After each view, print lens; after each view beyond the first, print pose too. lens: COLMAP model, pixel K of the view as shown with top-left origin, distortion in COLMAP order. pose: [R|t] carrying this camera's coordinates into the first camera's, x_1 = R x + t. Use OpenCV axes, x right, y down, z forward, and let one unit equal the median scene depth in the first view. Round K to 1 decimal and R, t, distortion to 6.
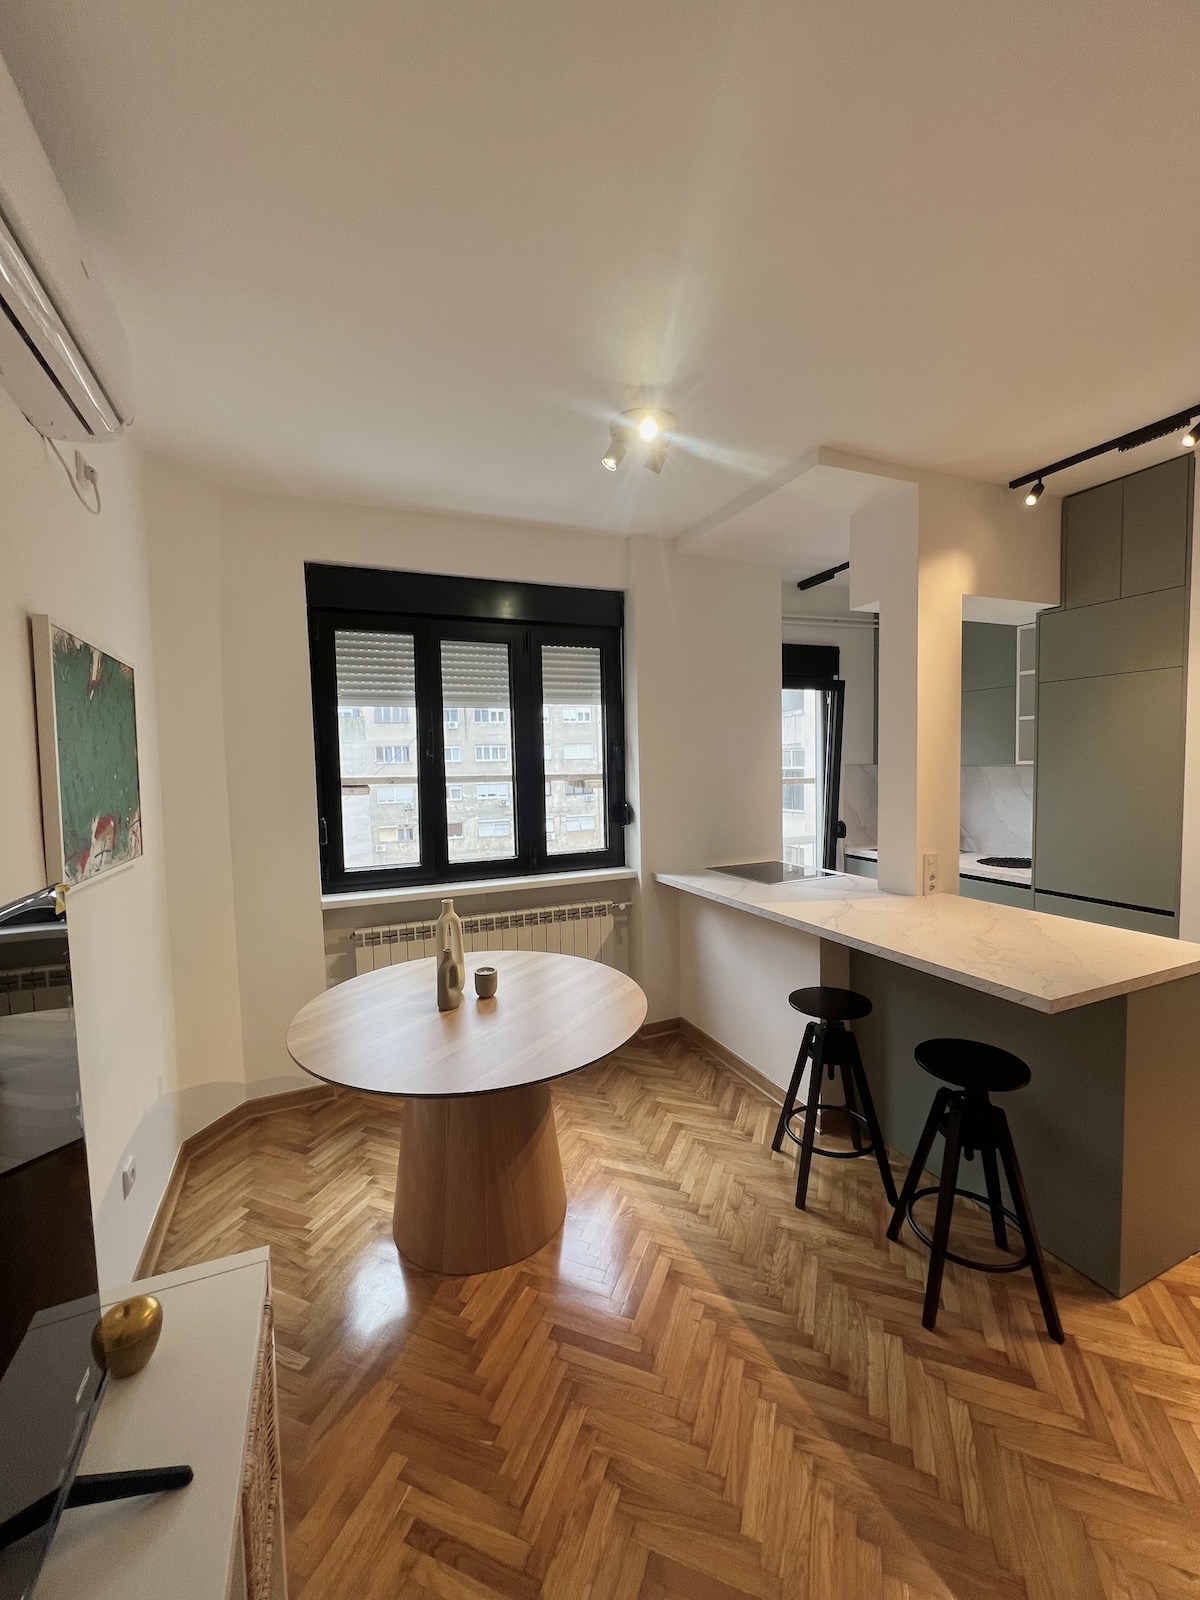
lens RADIAL K [[635.6, 0, 596.5], [0, 635.6, 800.1], [0, 0, 1]] dist [-0.002498, -0.000356]
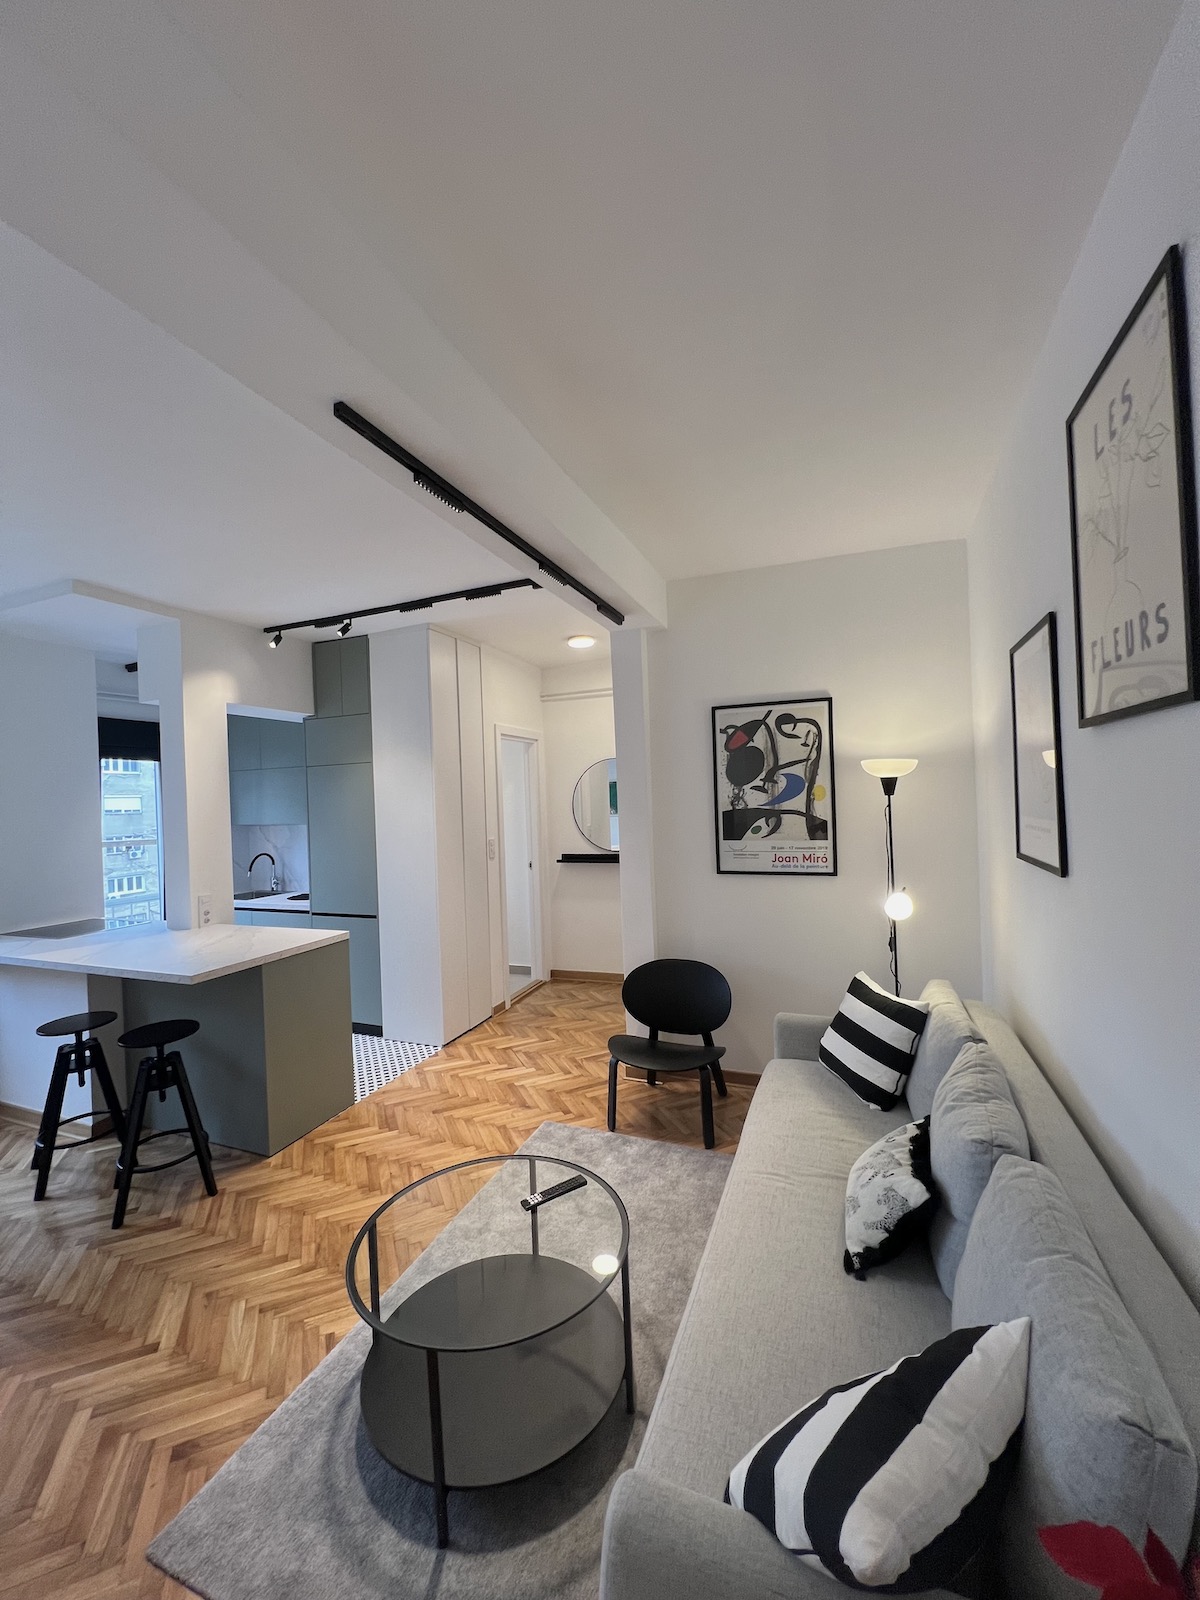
lens RADIAL K [[635.6, 0, 596.5], [0, 635.6, 800.1], [0, 0, 1]] dist [-0.002498, -0.000356]
pose [[0.709805, -0.001366, 0.704397, 0.159552], [0.060891, 0.996374, -0.059426, 0.014457], [-0.701762, 0.085072, 0.707314, -0.463230]]
